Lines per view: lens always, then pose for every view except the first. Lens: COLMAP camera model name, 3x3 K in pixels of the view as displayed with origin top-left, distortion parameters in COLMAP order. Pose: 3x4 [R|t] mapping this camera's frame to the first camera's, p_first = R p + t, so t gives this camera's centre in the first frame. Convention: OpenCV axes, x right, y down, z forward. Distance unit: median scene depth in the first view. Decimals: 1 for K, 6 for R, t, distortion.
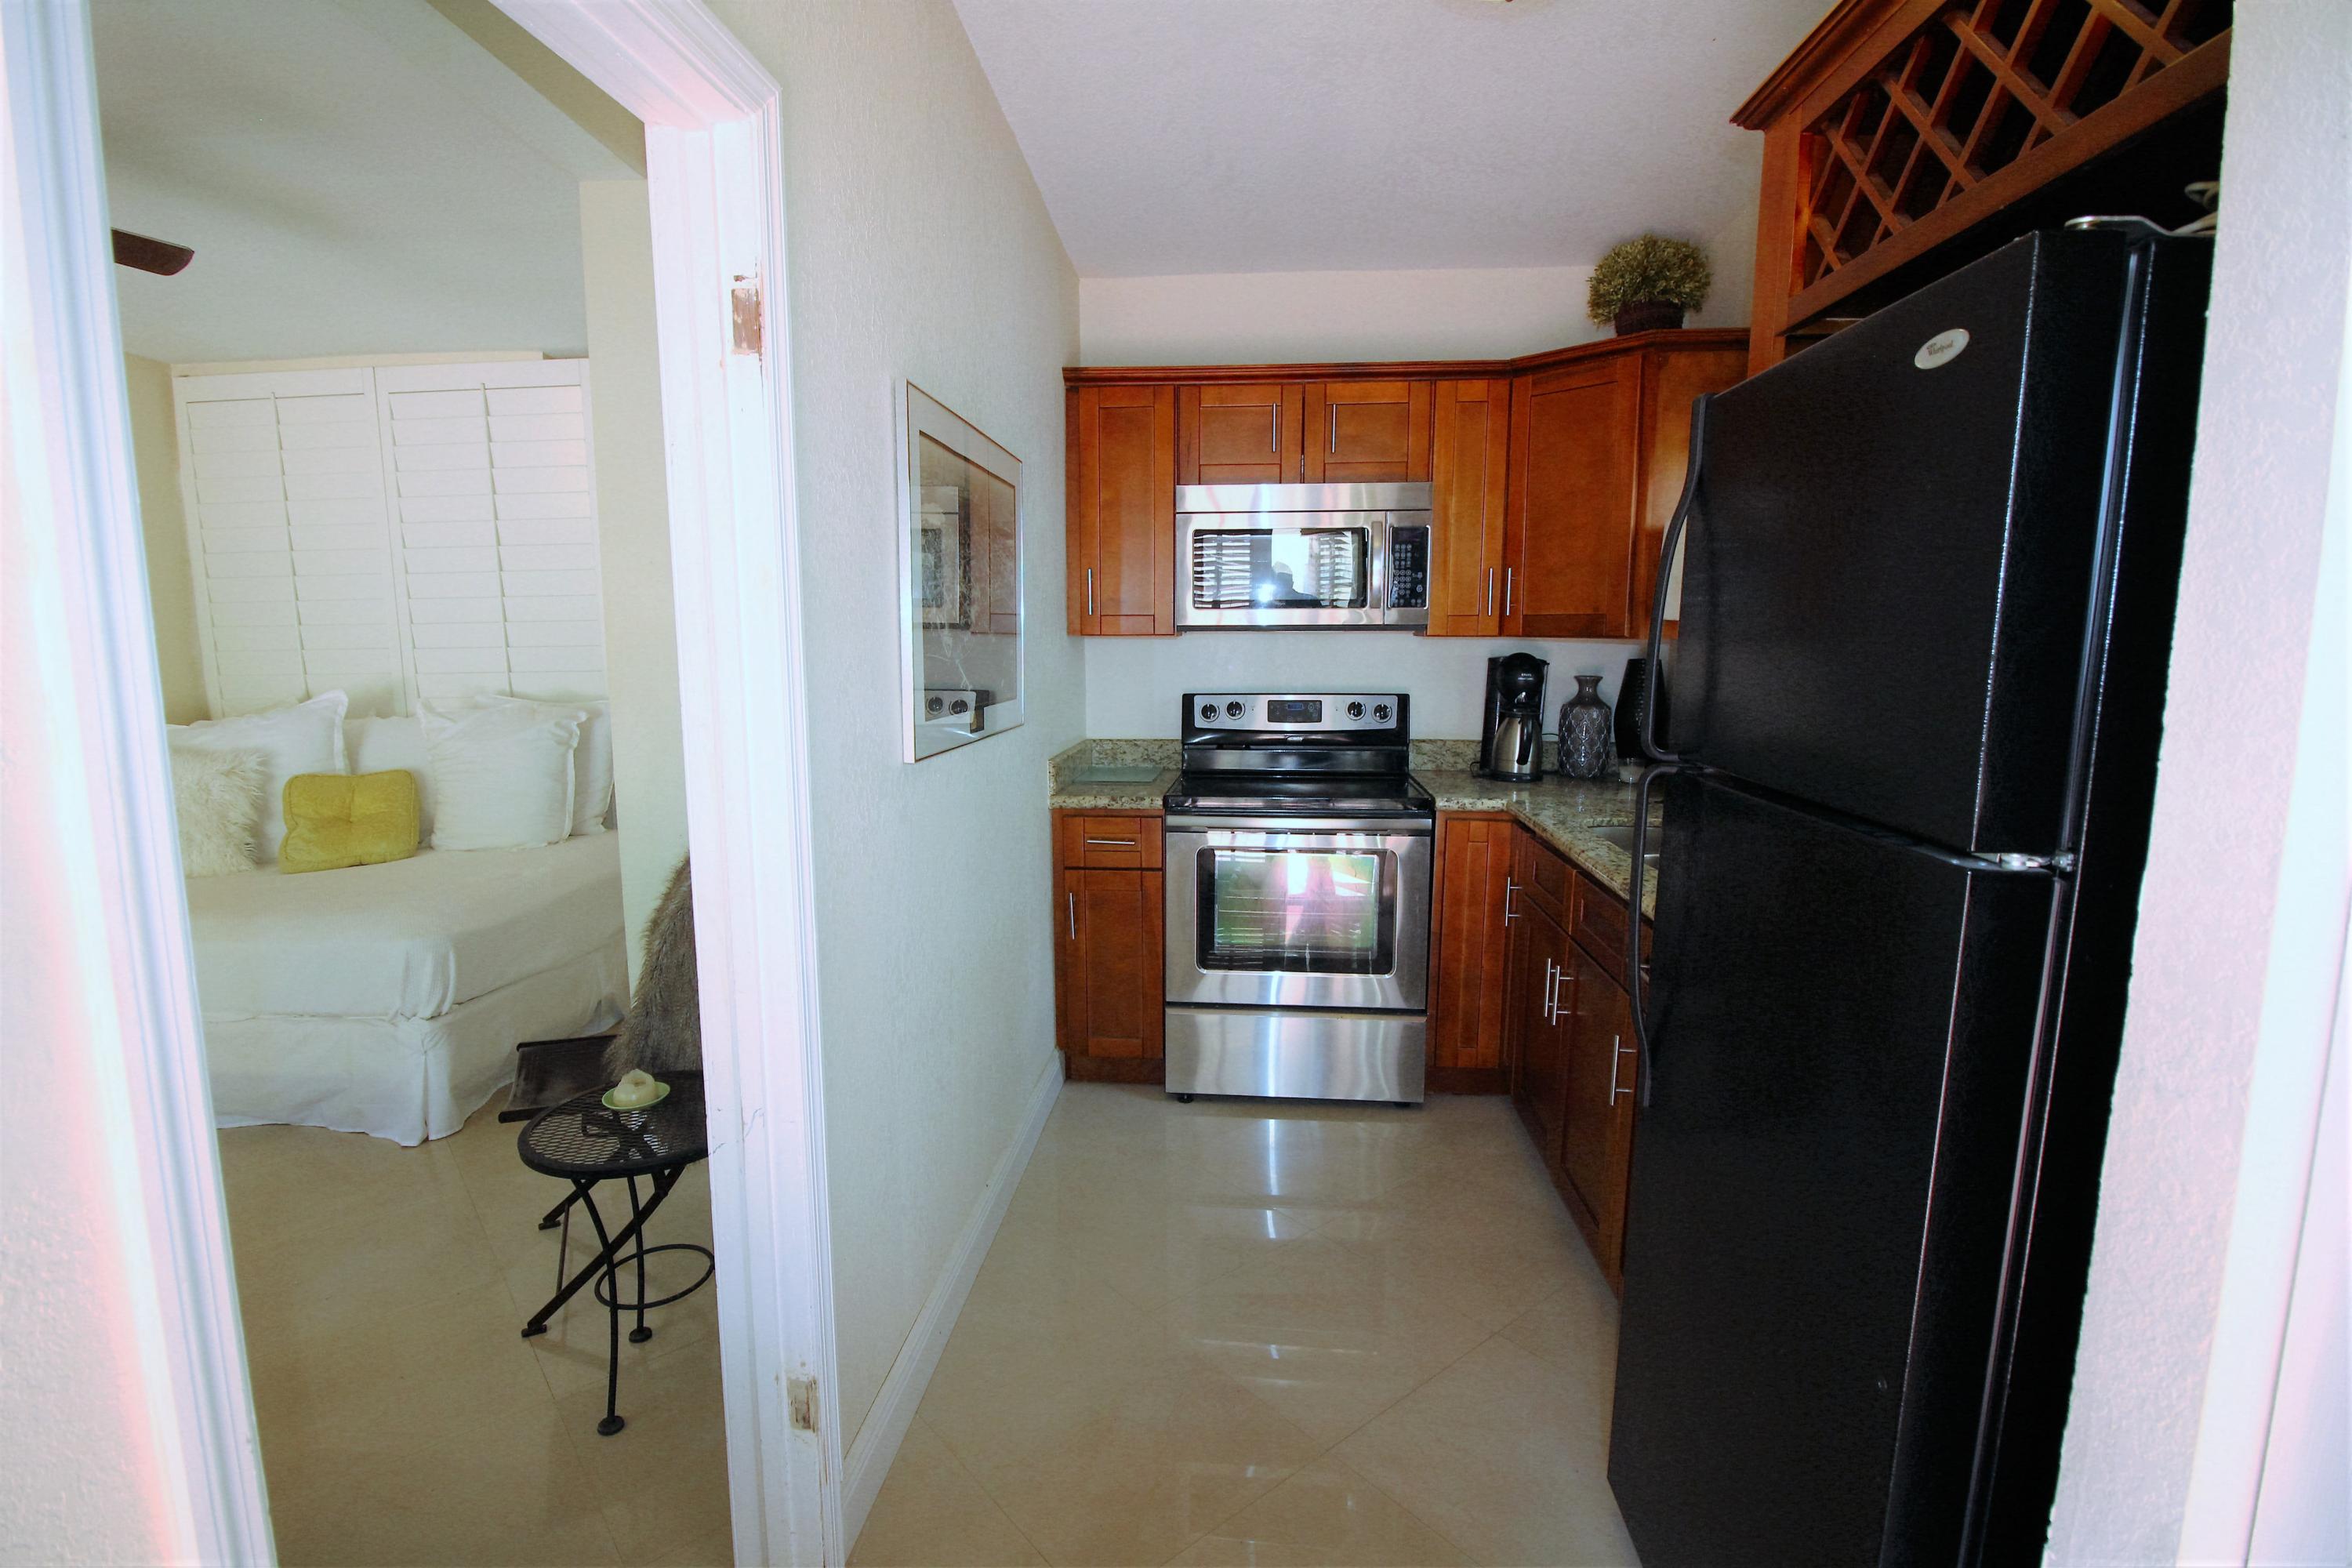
lens RADIAL K [[1097.2, 0, 1172.1], [0, 1097.2, 777.8], [0, 0, 1]] dist [-0.013226, -0.000972]
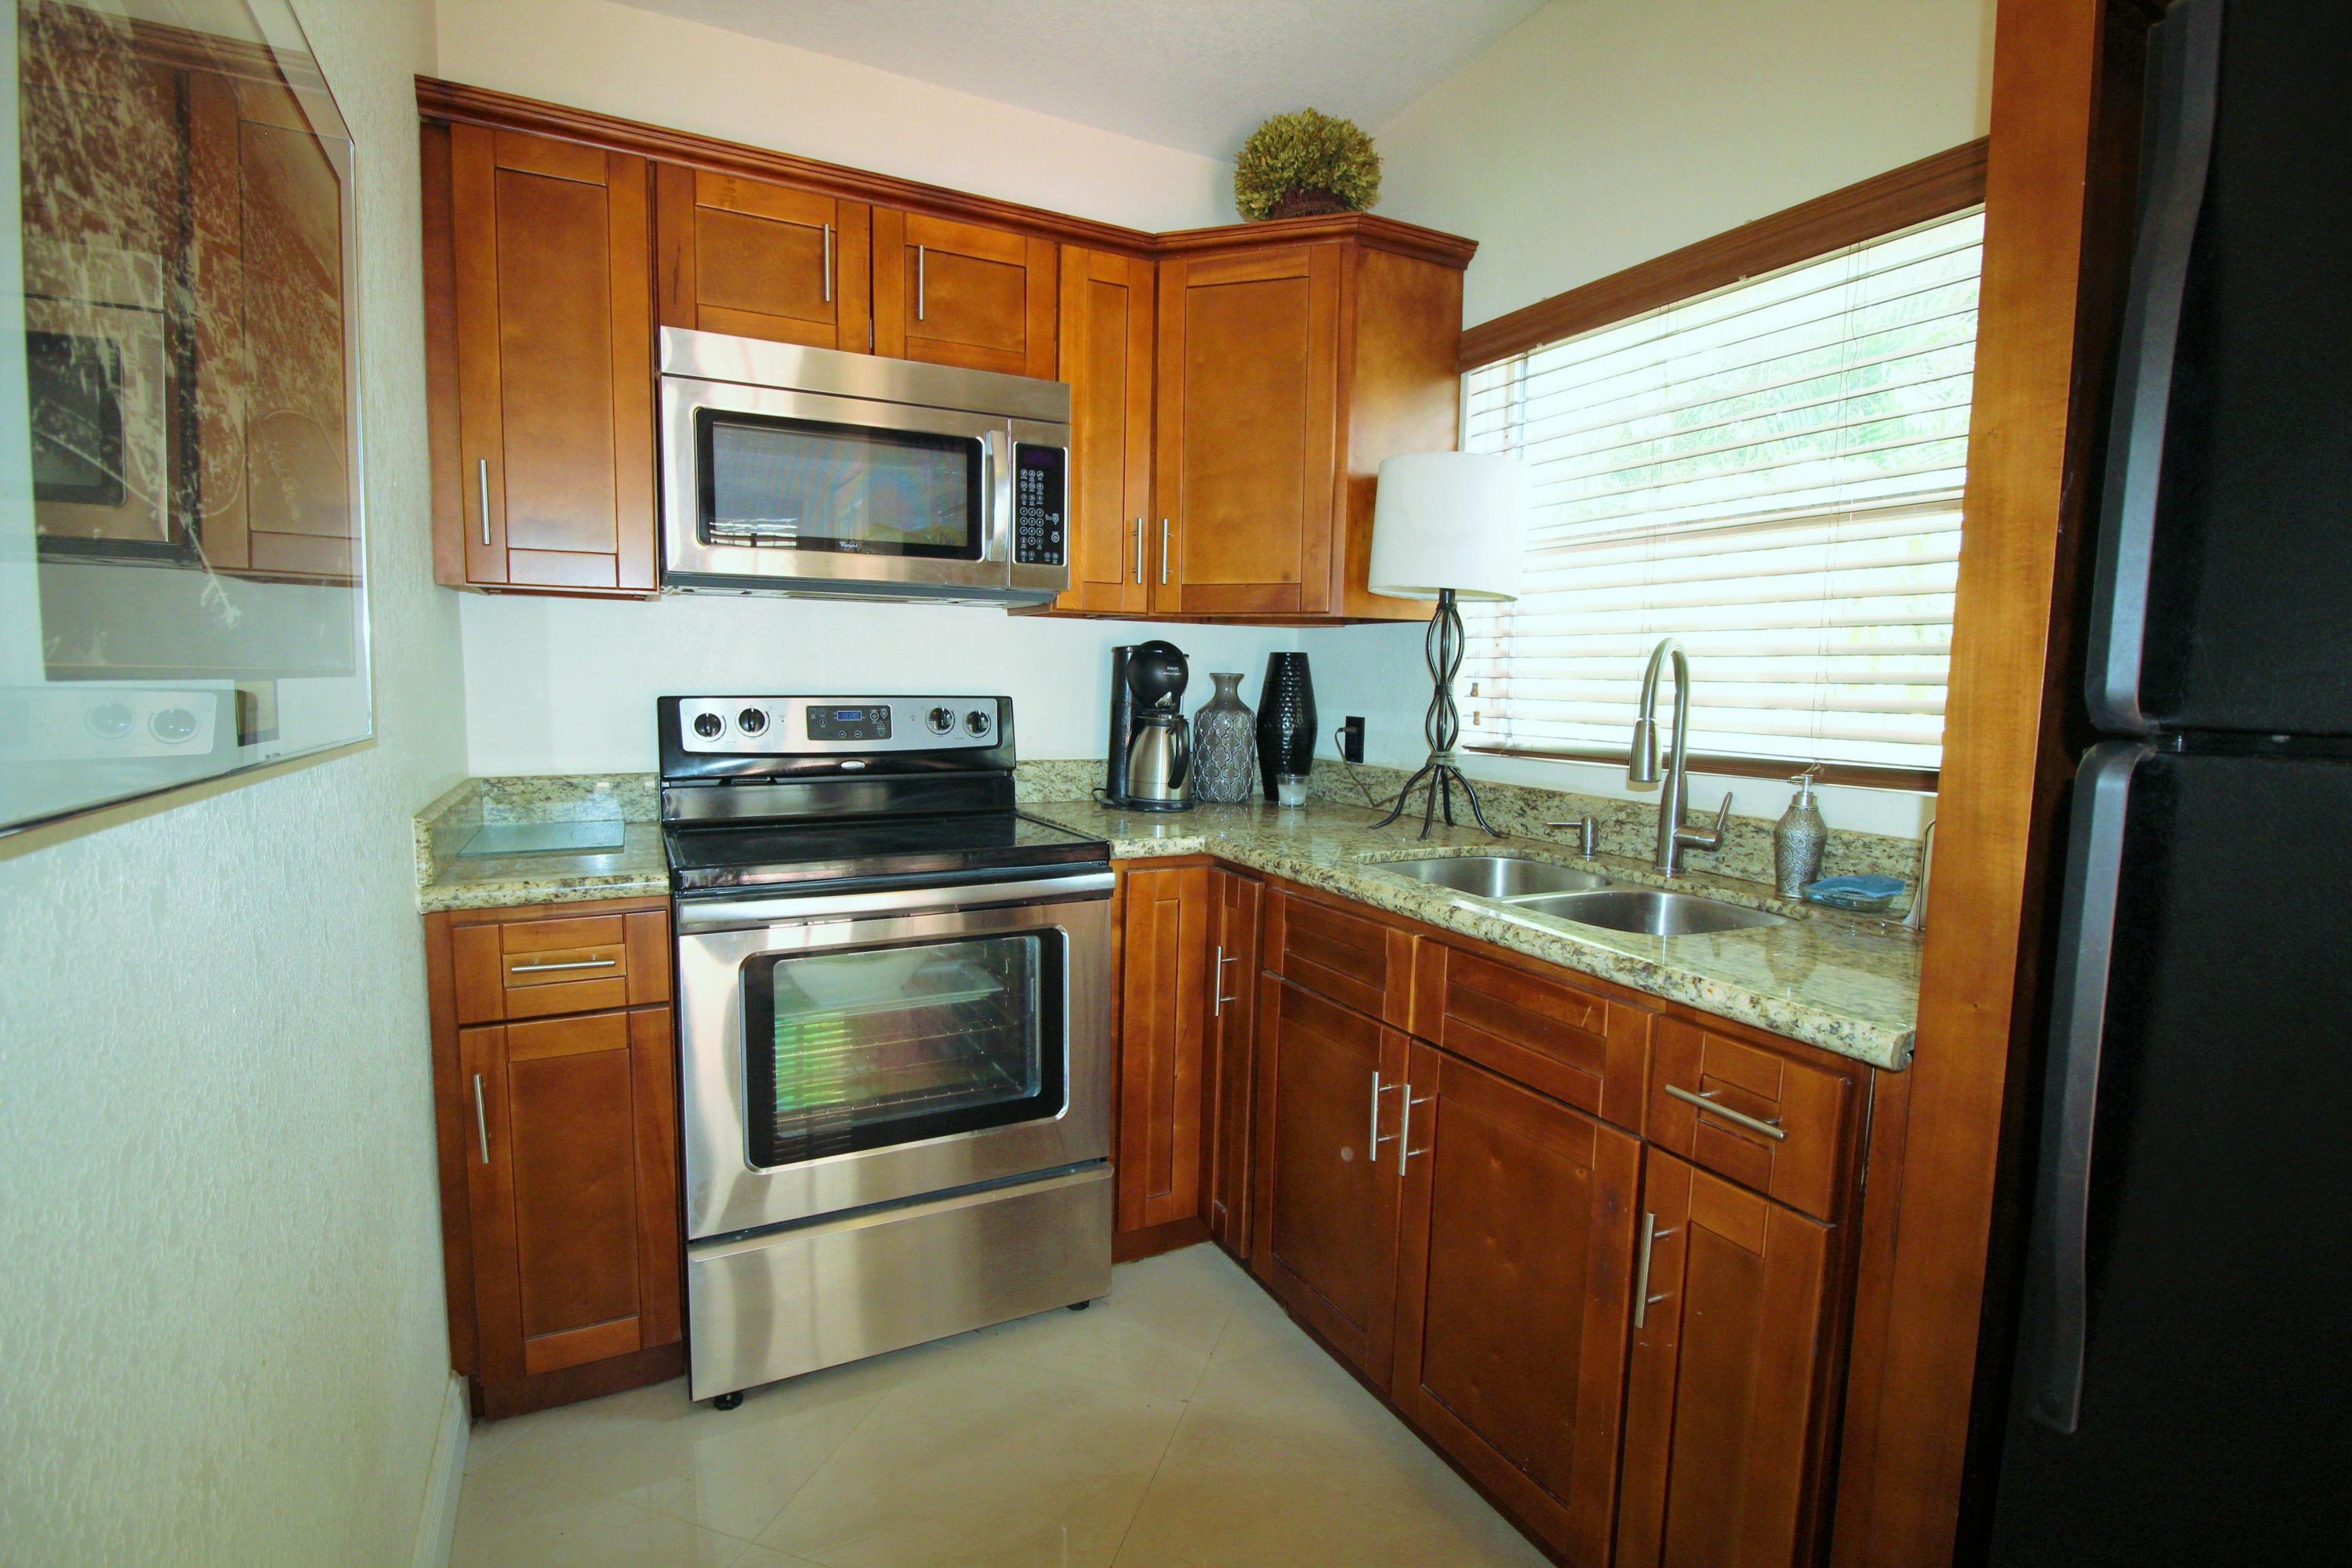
lens RADIAL K [[1097.2, 0, 1172.1], [0, 1097.2, 777.8], [0, 0, 1]] dist [-0.013226, -0.000972]
pose [[0.846011, -0.035917, 0.531954, -0.082359], [0.056535, 0.998147, -0.022518, -0.002647], [-0.530159, 0.049125, 0.846474, 0.386560]]
